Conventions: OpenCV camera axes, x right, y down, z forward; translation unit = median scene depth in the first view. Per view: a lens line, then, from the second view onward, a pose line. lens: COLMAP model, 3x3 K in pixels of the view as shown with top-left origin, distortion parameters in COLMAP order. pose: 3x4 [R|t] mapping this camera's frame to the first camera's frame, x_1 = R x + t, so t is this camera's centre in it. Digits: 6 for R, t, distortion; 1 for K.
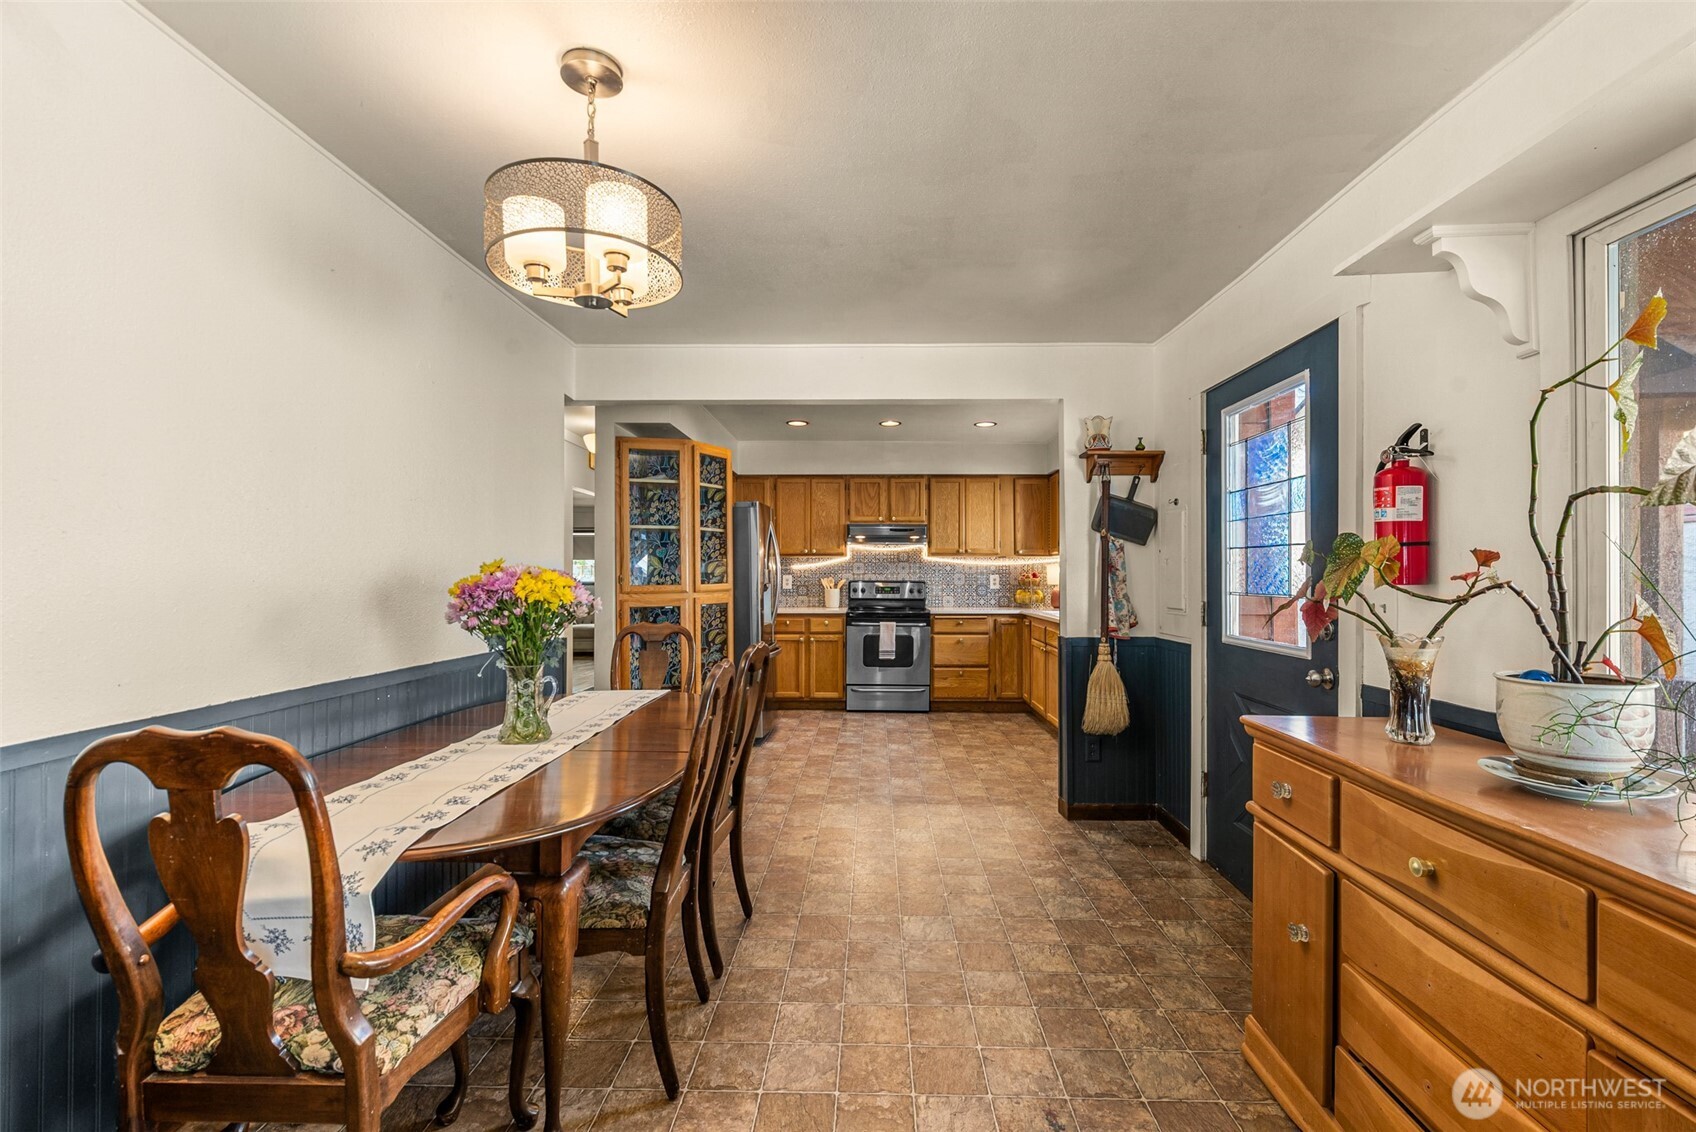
lens RADIAL K [[737.3, 0, 861.1], [0, 737.3, 573.5], [0, 0, 1]] dist [-0.000204, -0.000933]
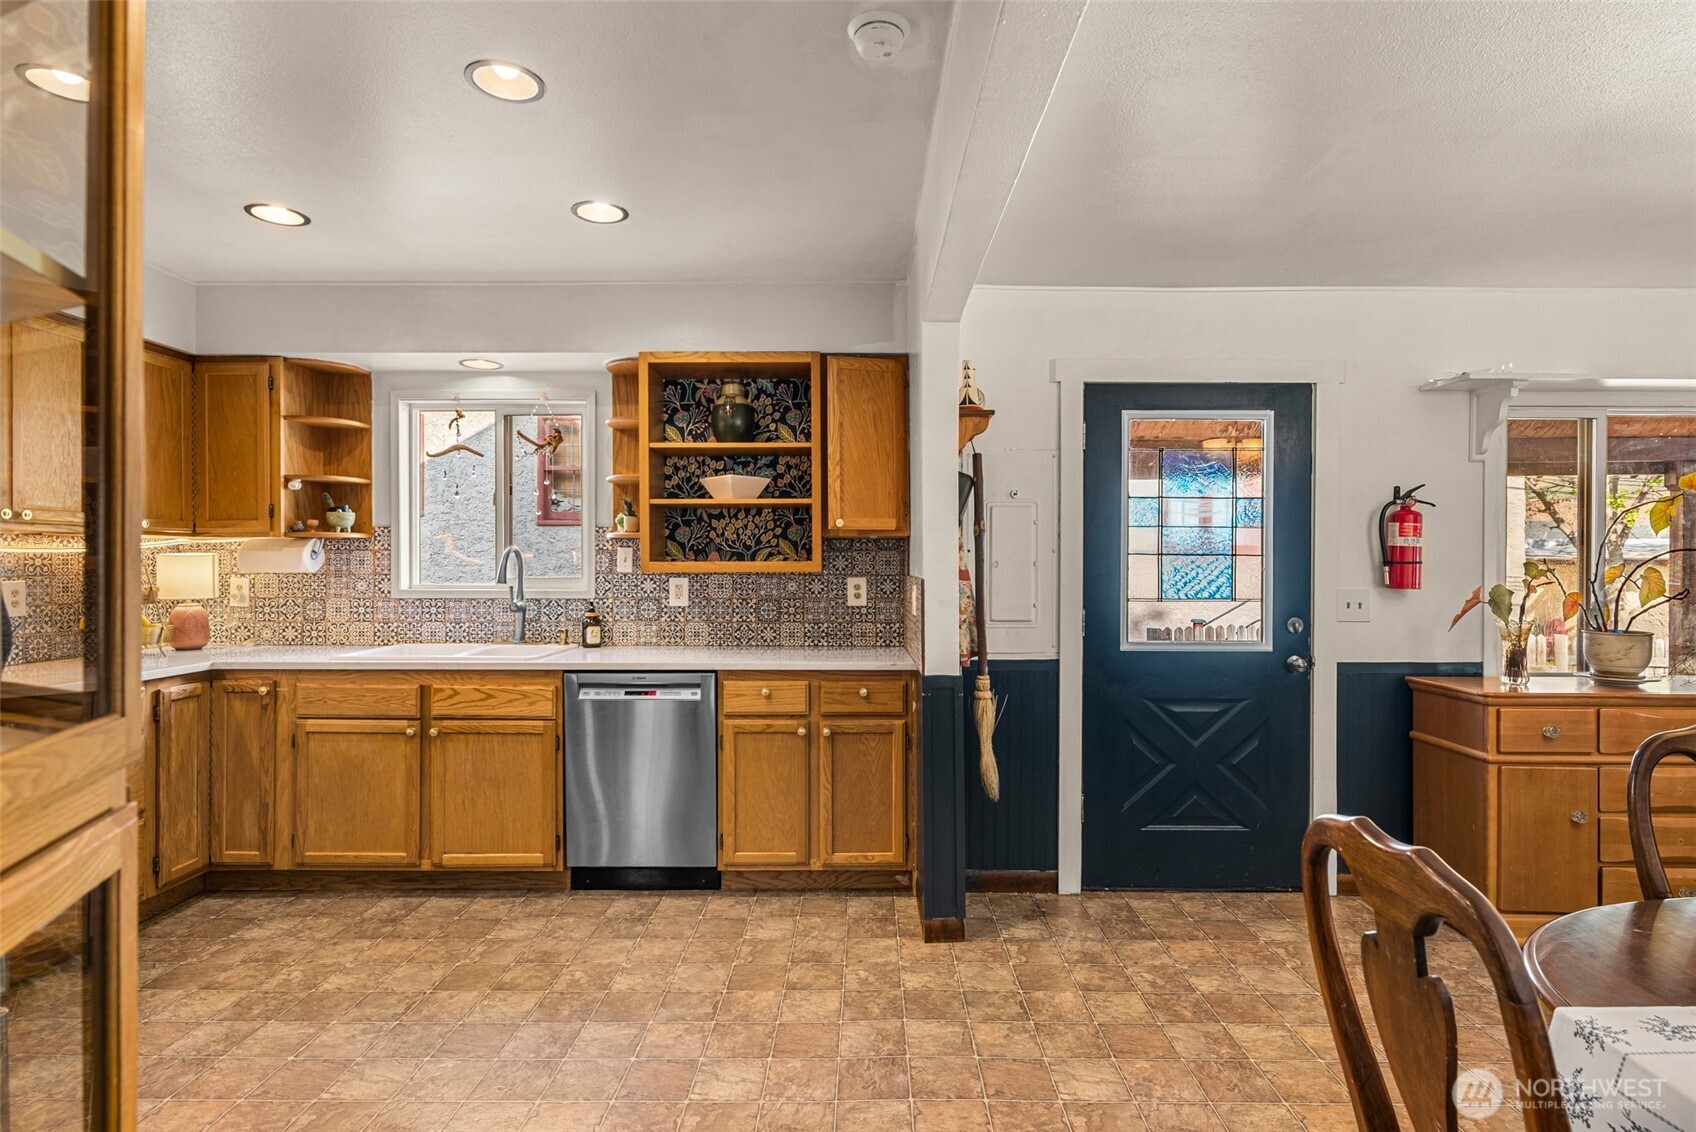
lens RADIAL K [[860.4, 0, 846.3], [0, 860.4, 573.9], [0, 0, 1]] dist [-0.004193, 0.000145]
pose [[-0.025697, 0.003186, 0.999665, -0.730411], [-0.003828, 0.999987, -0.003286, -0.002785], [-0.999662, -0.003911, -0.025685, 1.615966]]
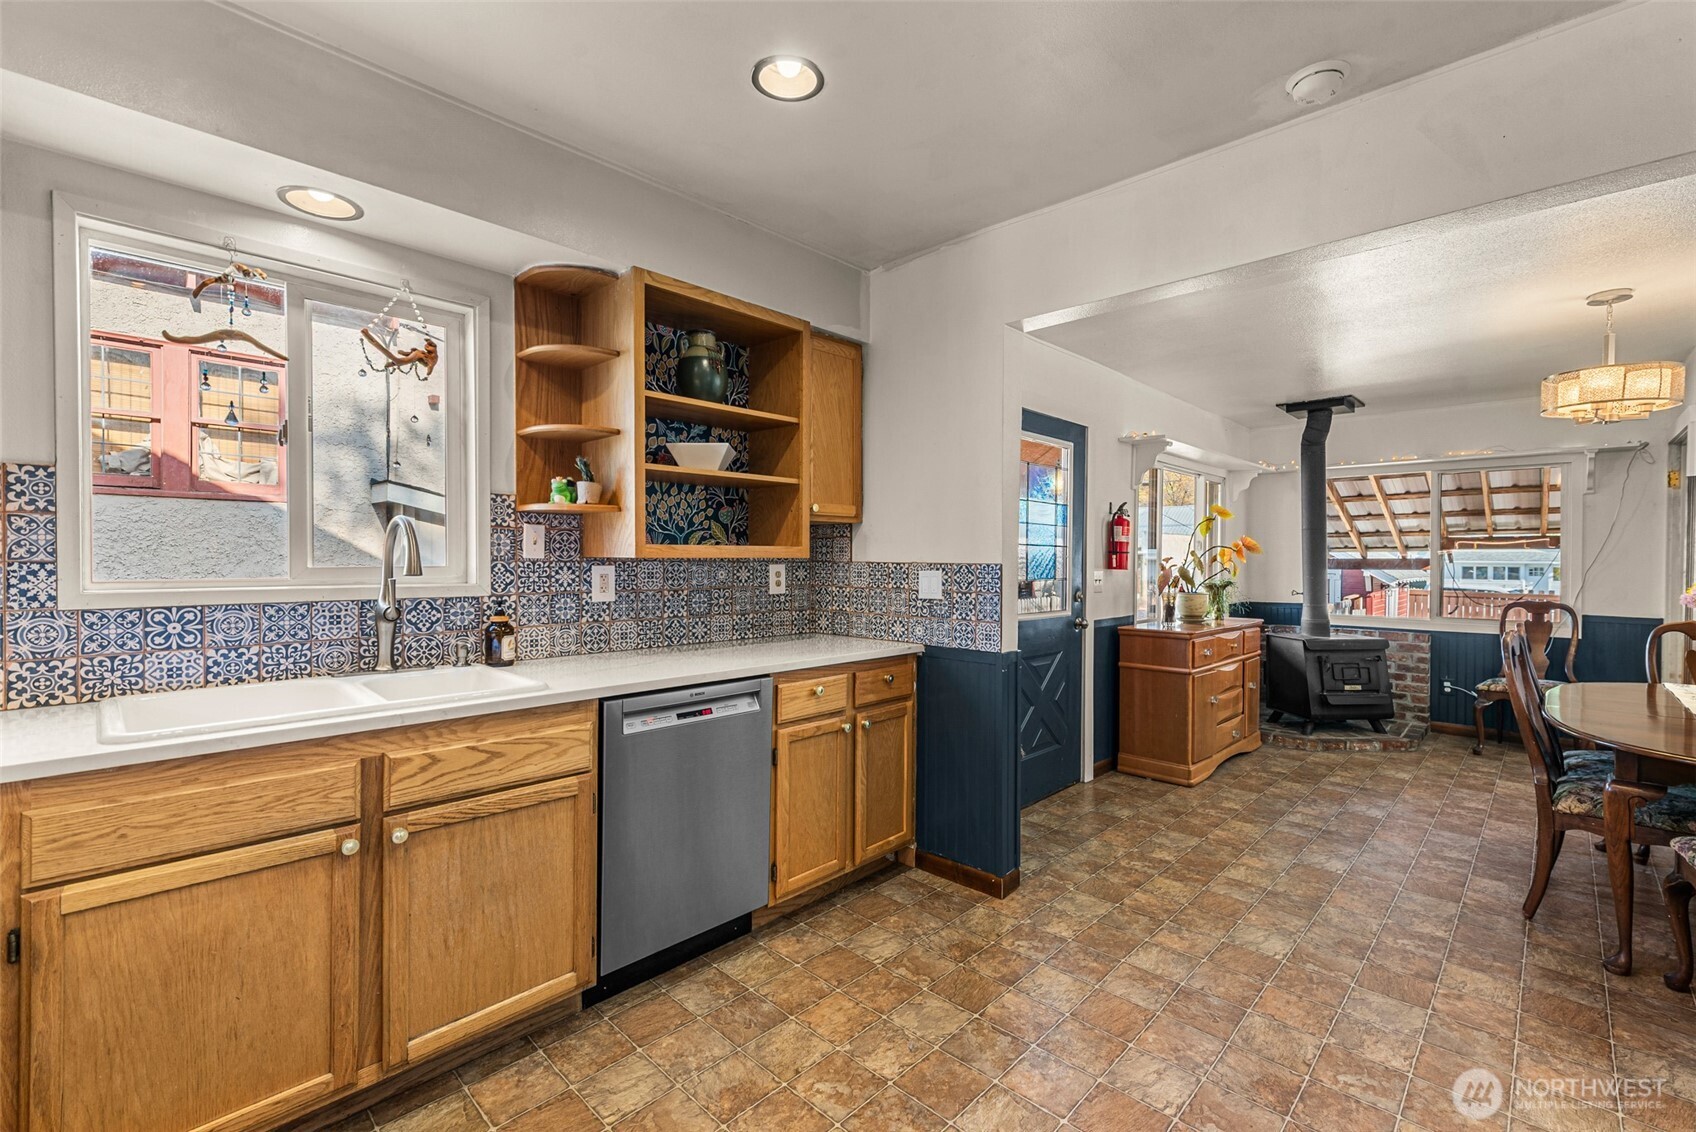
lens RADIAL K [[737.3, 0, 861.1], [0, 737.3, 573.5], [0, 0, 1]] dist [-0.000204, -0.000933]
pose [[-0.746735, -0.000843, 0.665122, -0.145012], [0.005637, 0.999955, 0.007596, 0.005256], [-0.665098, 0.009422, -0.746696, 2.399135]]
